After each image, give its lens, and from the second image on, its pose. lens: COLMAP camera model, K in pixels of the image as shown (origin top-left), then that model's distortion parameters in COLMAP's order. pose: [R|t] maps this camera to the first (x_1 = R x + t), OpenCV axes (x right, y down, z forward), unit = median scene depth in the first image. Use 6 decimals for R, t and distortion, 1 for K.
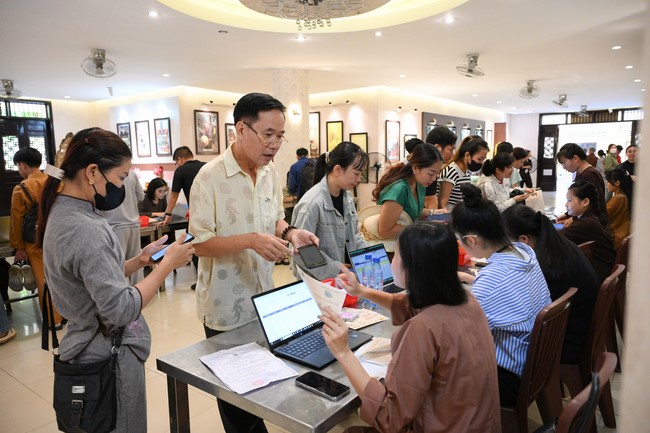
lens RADIAL K [[478.7, 0, 320.7], [0, 478.7, 218.7], [0, 0, 1]] dist [0.004231, -0.004120]
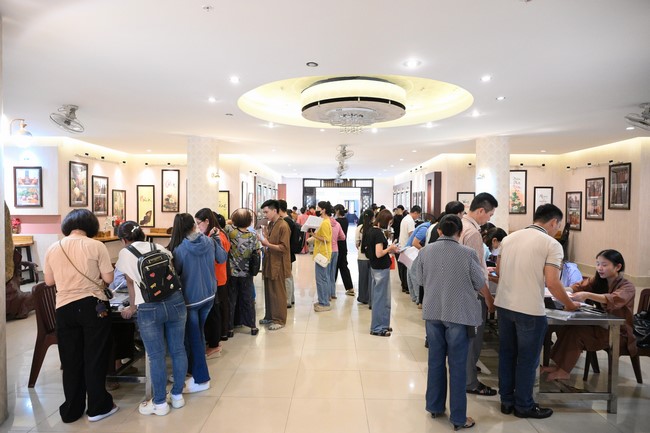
lens RADIAL K [[440.2, 0, 327.1], [0, 440.2, 216.4], [0, 0, 1]] dist [-0.006442, 0.007372]
pose [[0.798102, 0.007401, 0.602477, -0.367226], [0.052499, 0.995267, -0.081771, -0.014914], [-0.600231, 0.096891, 0.793937, -0.008553]]
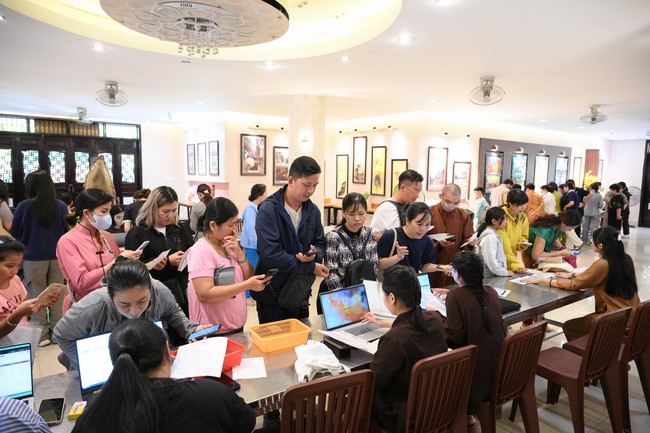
lens RADIAL K [[440.2, 0, 324.0], [0, 440.2, 216.0], [0, 0, 1]] dist [-0.006442, 0.007372]
pose [[0.961375, 0.061928, -0.268185, 0.180109], [-0.069102, 0.997458, -0.017385, -0.038808], [0.266427, 0.035246, 0.963210, 0.107213]]
